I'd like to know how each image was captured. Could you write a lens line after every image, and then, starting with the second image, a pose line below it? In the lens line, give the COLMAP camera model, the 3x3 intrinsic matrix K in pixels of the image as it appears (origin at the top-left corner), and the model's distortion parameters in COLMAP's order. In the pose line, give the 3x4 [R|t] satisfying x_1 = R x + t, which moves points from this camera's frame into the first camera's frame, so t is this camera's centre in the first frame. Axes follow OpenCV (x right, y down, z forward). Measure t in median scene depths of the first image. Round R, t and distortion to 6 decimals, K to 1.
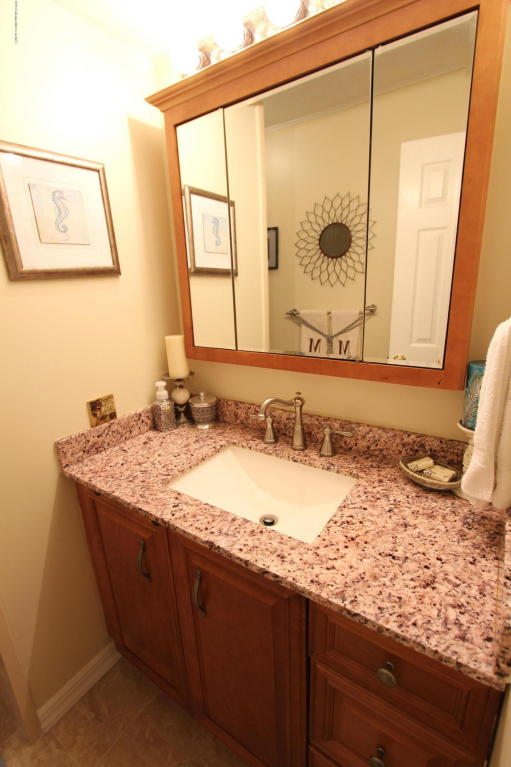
lens RADIAL K [[354.0, 0, 255.4], [0, 354.0, 382.9], [0, 0, 1]] dist [-0.021935, 0.003938]
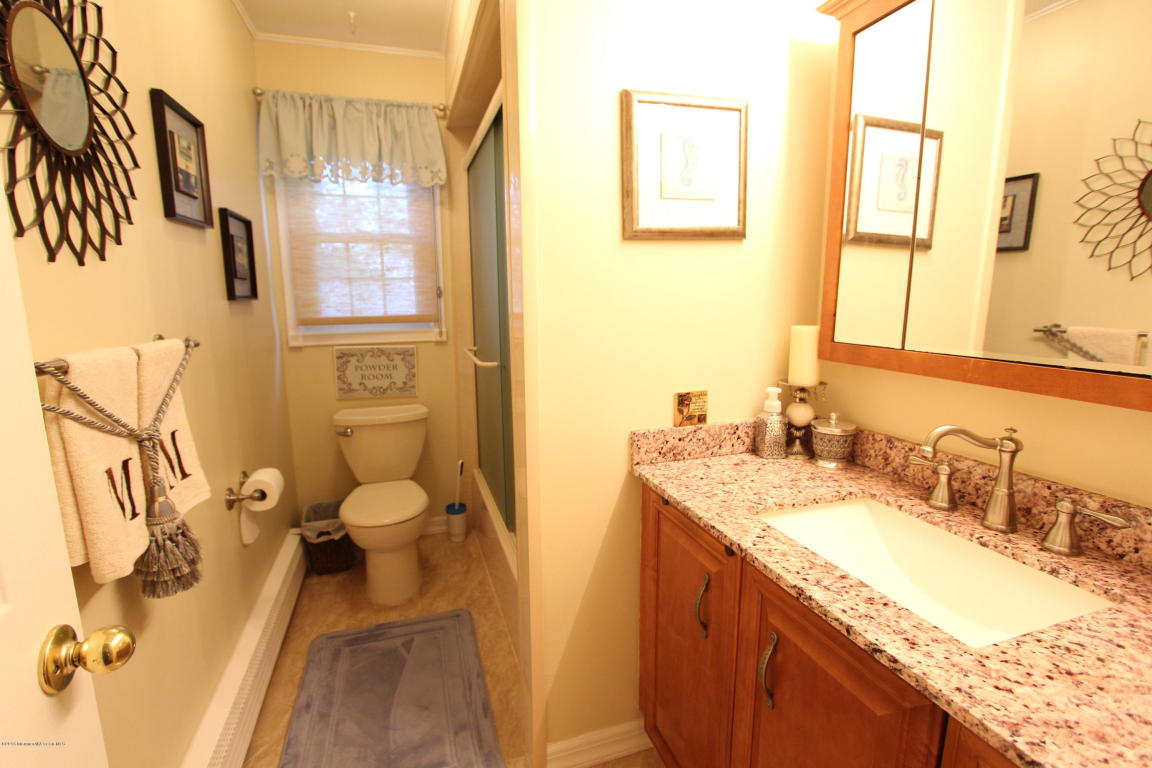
lens RADIAL K [[531.6, 0, 572.2], [0, 531.6, 384.4], [0, 0, 1]] dist [-0.021935, 0.003938]
pose [[0.787526, 0.137942, -0.600645, 0.061140], [-0.193770, 0.980623, -0.028853, 0.118176], [0.585026, 0.139110, 0.798995, -0.105429]]
